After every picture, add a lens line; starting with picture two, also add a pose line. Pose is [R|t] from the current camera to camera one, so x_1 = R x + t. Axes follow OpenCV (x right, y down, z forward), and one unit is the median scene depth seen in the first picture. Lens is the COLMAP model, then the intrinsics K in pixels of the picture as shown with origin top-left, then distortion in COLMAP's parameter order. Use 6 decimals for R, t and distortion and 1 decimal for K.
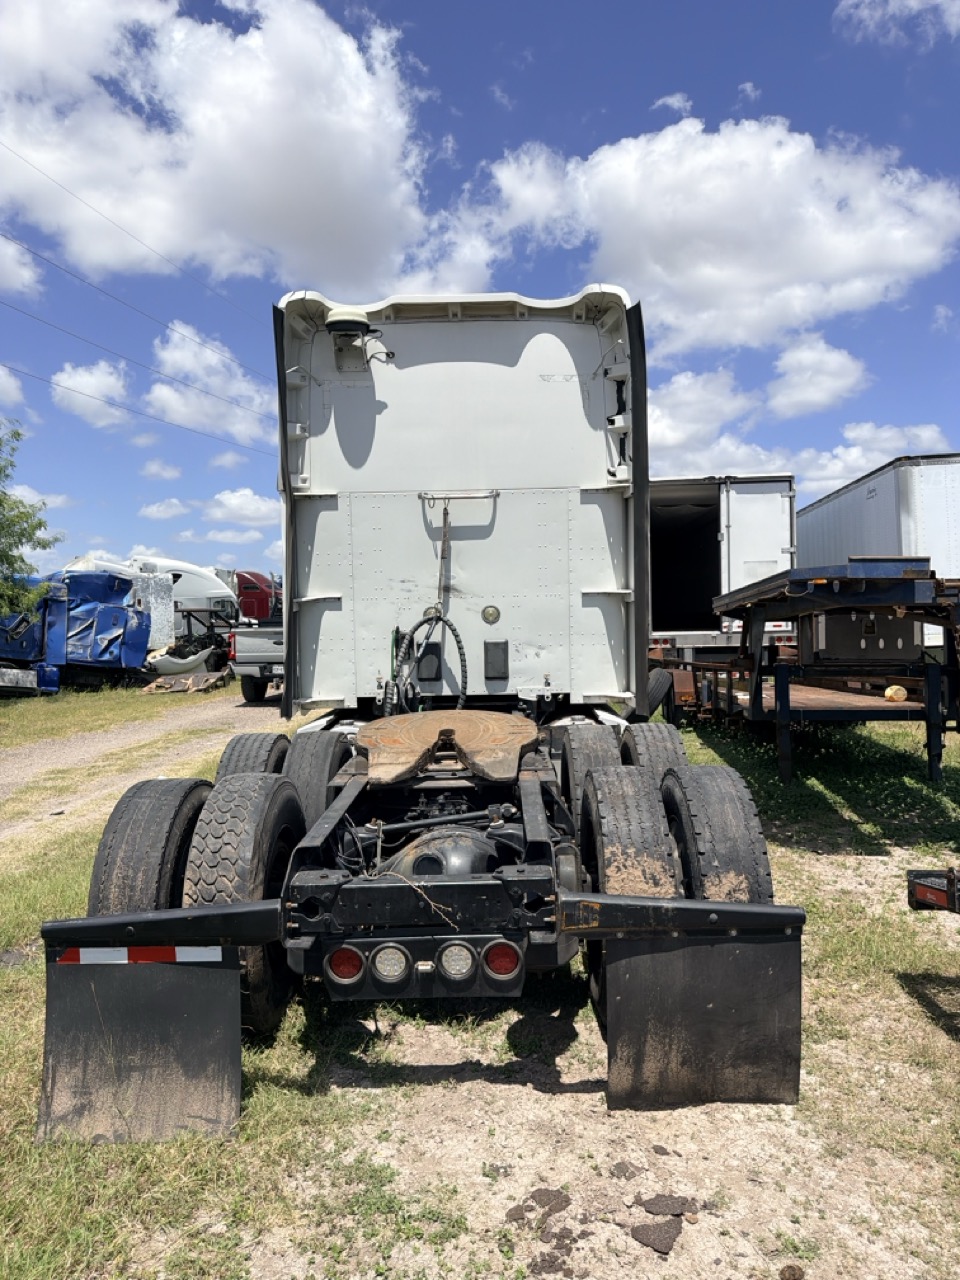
lens RADIAL K [[903.6, 0, 484.9], [0, 903.6, 644.4], [0, 0, 1]] dist [0.059456, -0.065773]
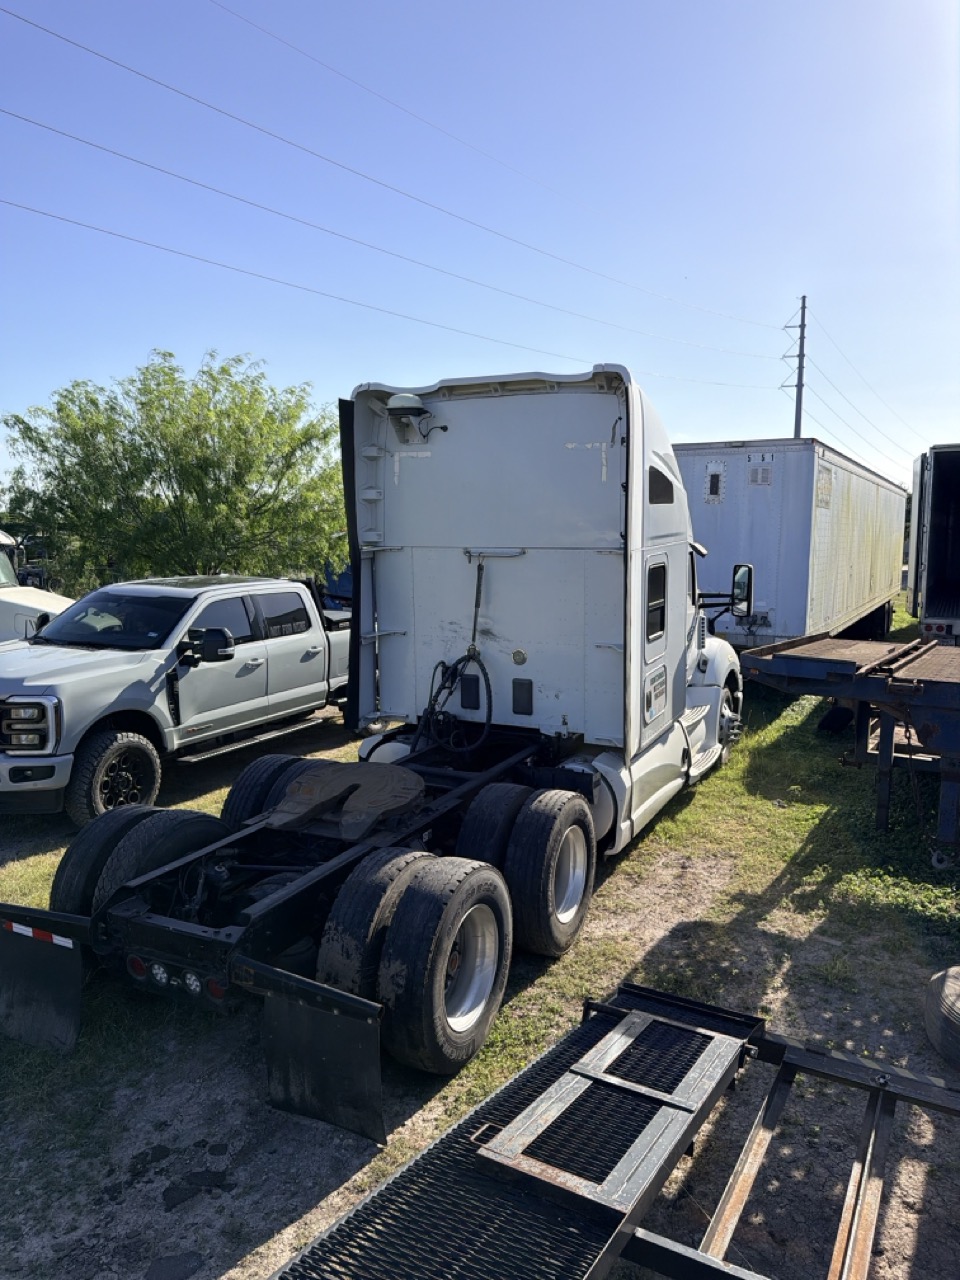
lens RADIAL K [[903.6, 0, 484.9], [0, 903.6, 644.4], [0, 0, 1]] dist [0.059456, -0.065773]
pose [[0.904064, 0.073049, -0.421108, 0.446916], [-0.032566, 0.994195, 0.102546, -0.165177], [0.426155, -0.078995, 0.901195, -0.034452]]
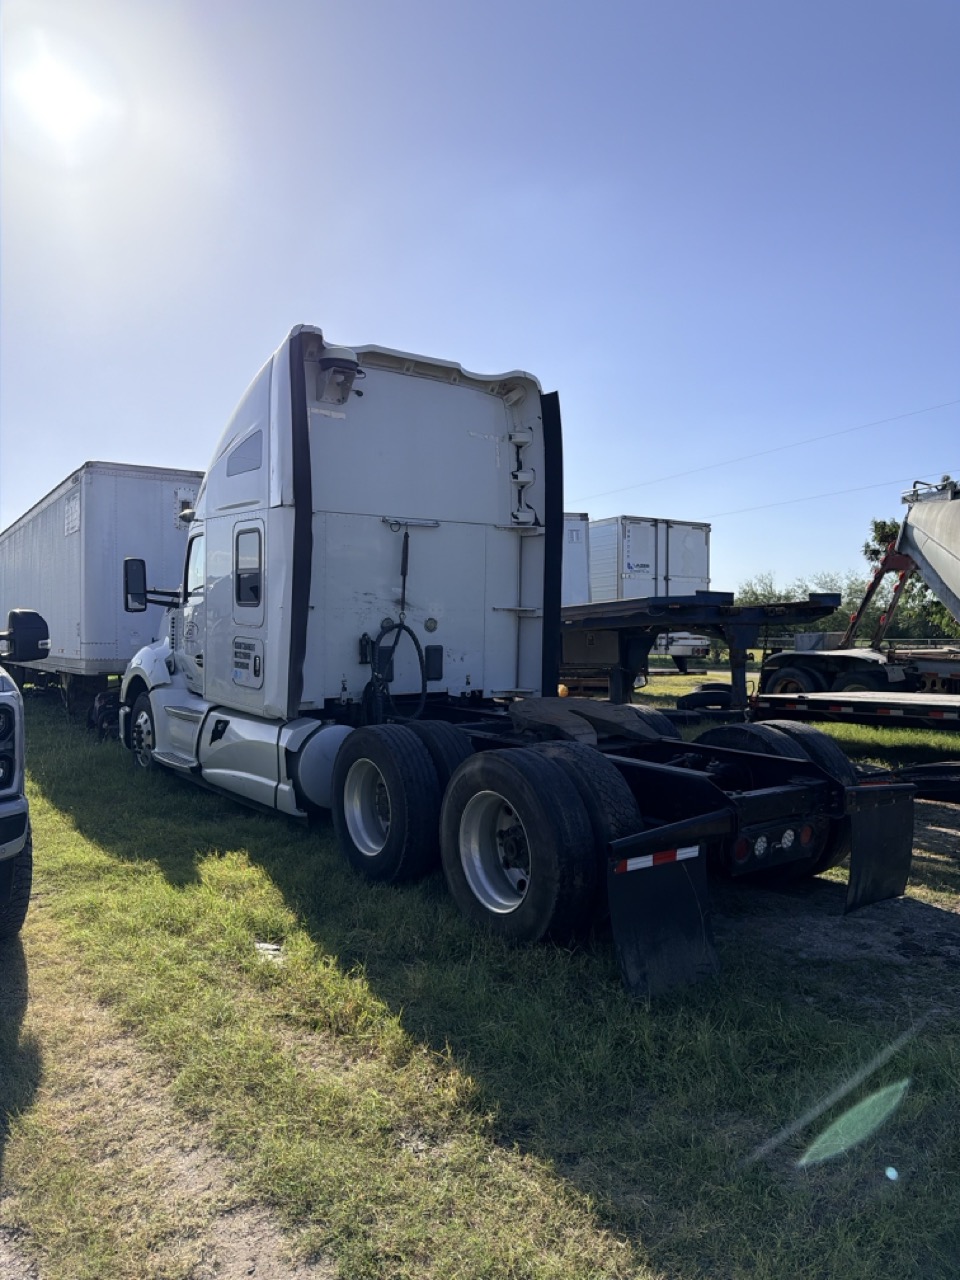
lens RADIAL K [[909.9, 0, 464.2], [0, 909.9, 645.7], [0, 0, 1]] dist [0.055885, -0.003694]
pose [[0.798634, 0.004526, 0.601799, -0.681139], [0.008838, 0.999776, -0.019247, 0.017680], [-0.601752, 0.020690, 0.798415, 0.024925]]
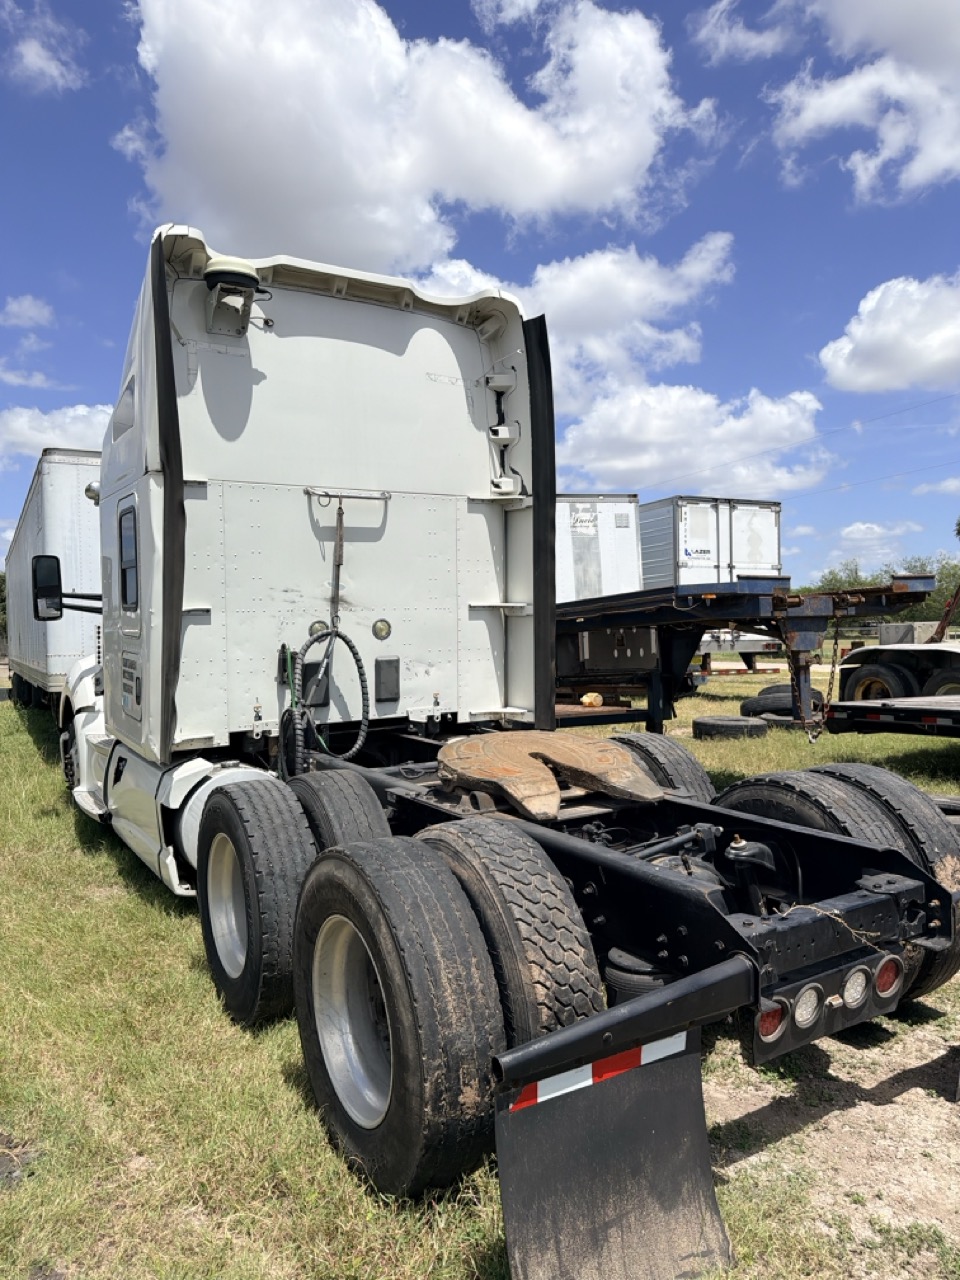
lens RADIAL K [[903.6, 0, 484.9], [0, 903.6, 644.4], [0, 0, 1]] dist [0.059456, -0.065773]
pose [[0.836772, -0.015057, 0.547344, -0.404353], [0.028927, 0.999442, -0.016729, -0.000077], [-0.546786, 0.029832, 0.836741, 0.193010]]
